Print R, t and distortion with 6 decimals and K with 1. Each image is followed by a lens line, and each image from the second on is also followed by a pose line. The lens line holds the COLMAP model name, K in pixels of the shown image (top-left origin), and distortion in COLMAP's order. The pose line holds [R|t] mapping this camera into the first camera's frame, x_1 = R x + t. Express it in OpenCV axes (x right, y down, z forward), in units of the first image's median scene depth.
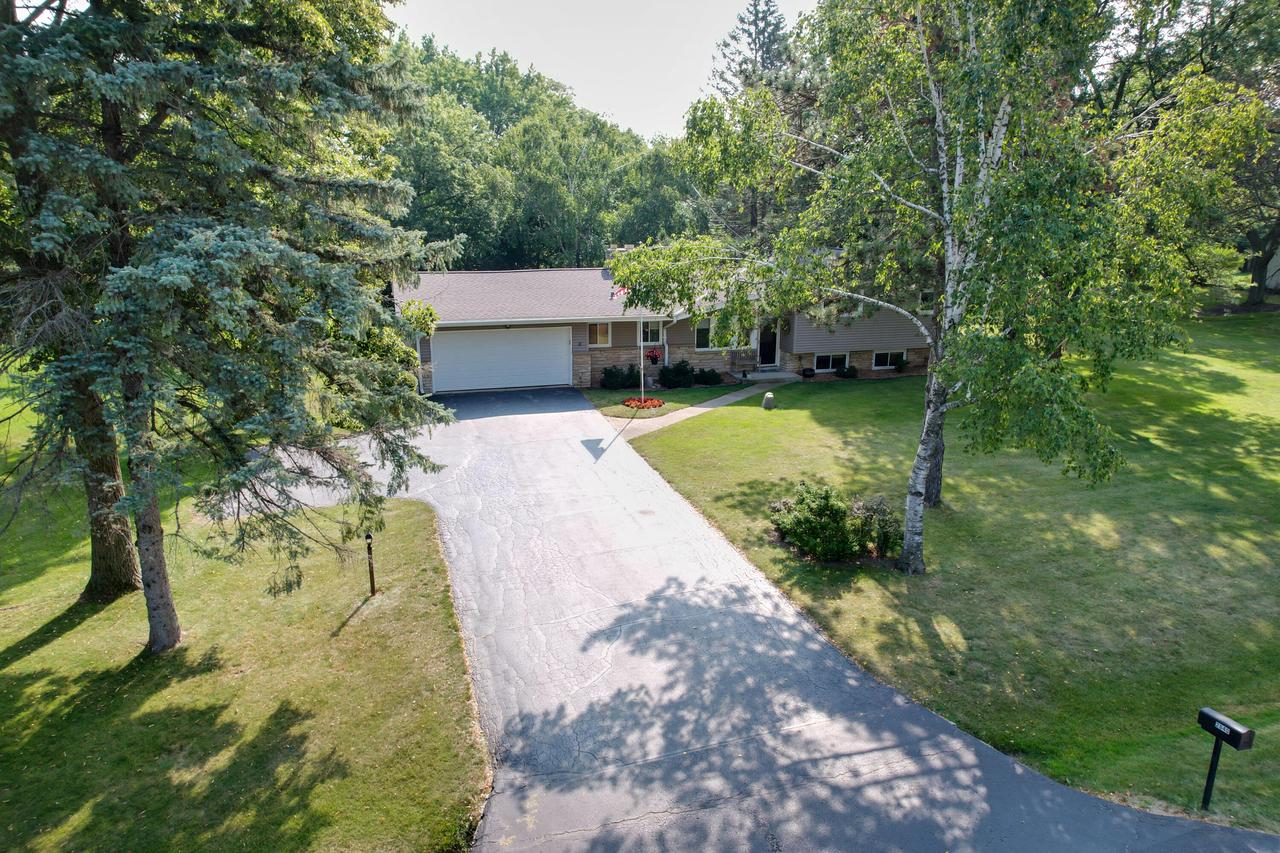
lens RADIAL K [[832.2, 0, 637.7], [0, 832.2, 448.0], [0, 0, 1]] dist [-0.087501, 0.074793]
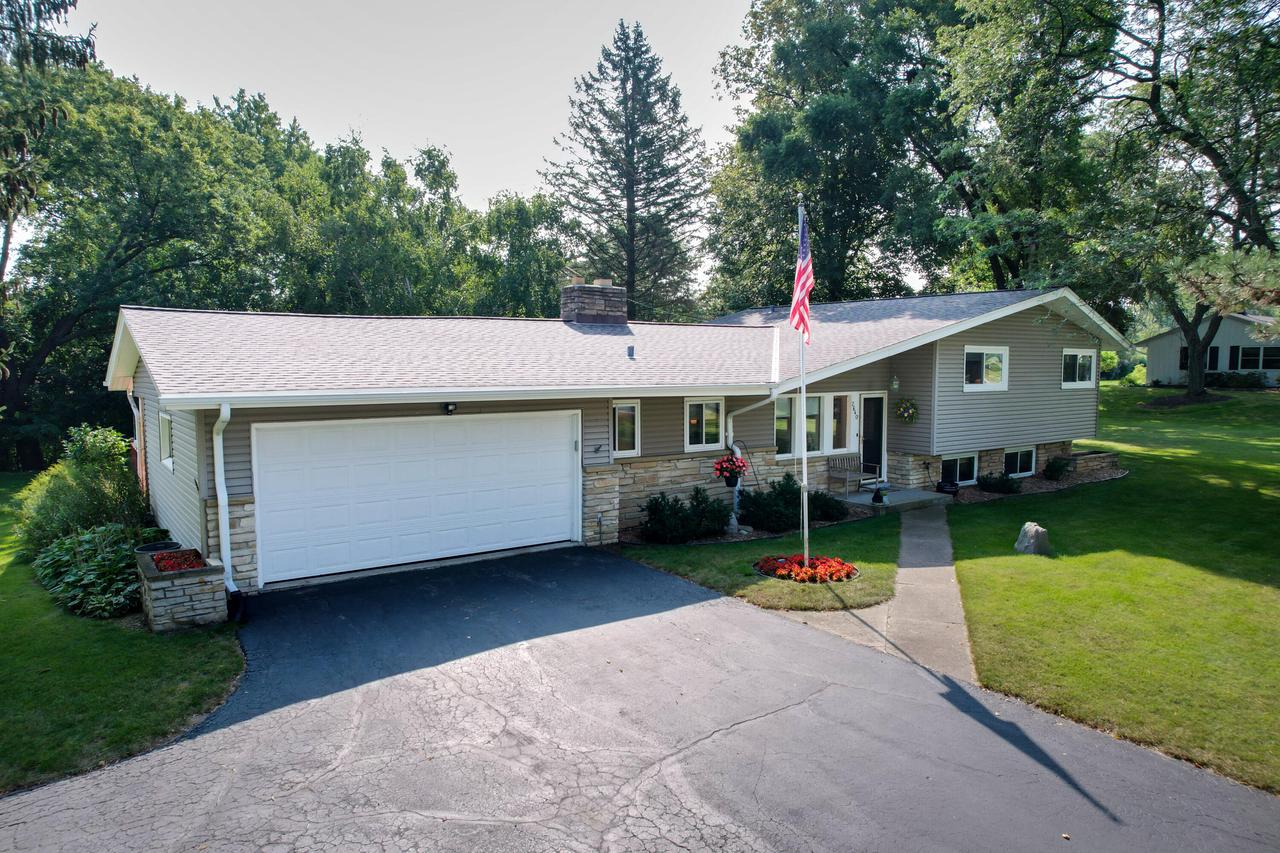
lens RADIAL K [[832.2, 0, 637.7], [0, 832.2, 448.0], [0, 0, 1]] dist [-0.087501, 0.074793]
pose [[0.945504, -0.039791, 0.323170, -0.355883], [0.097287, 0.981691, -0.163761, -0.089656], [-0.310737, 0.186277, 0.932064, 1.042266]]
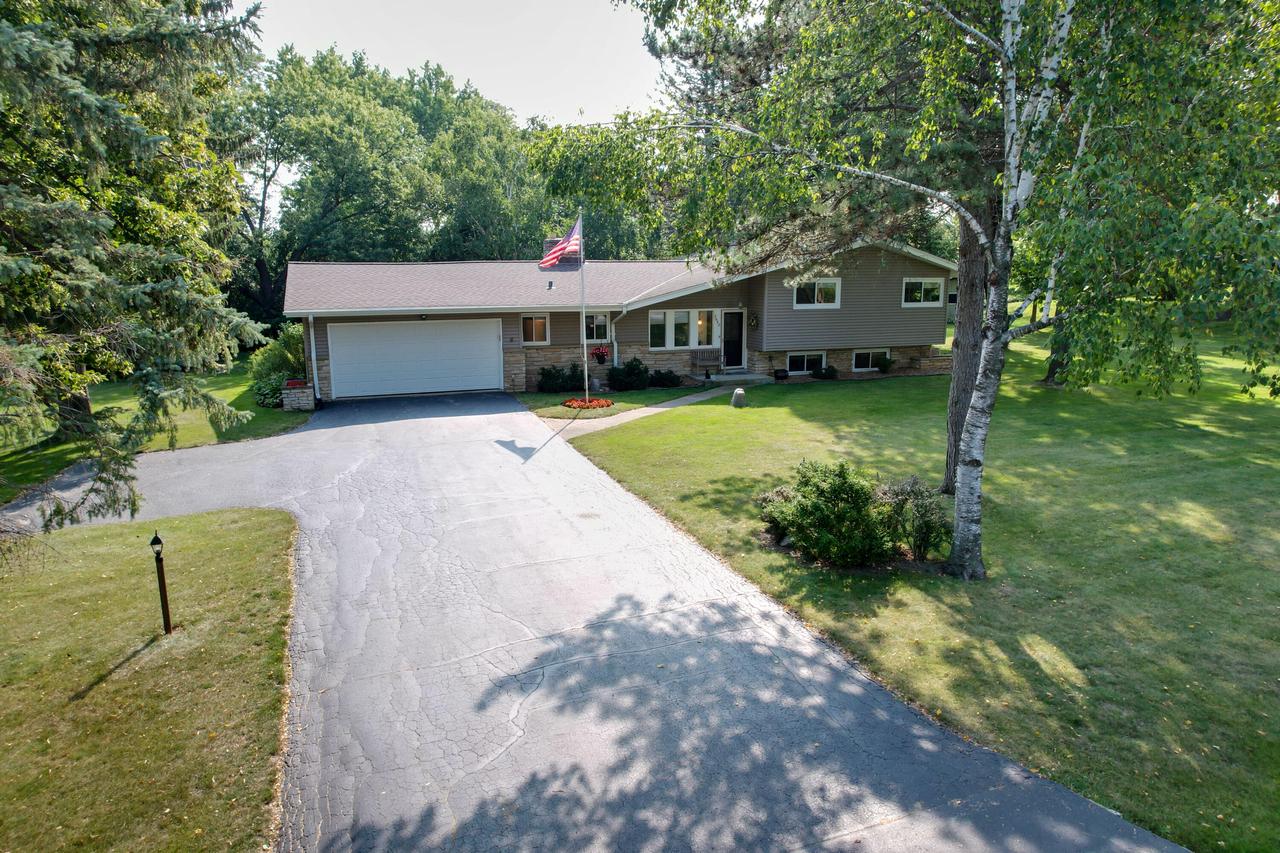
lens RADIAL K [[832.2, 0, 637.7], [0, 832.2, 448.0], [0, 0, 1]] dist [-0.087501, 0.074793]
pose [[0.998292, -0.020485, 0.054717, 0.017192], [0.024134, 0.997469, -0.066876, 0.078382], [-0.053209, 0.068082, 0.996260, 0.305145]]
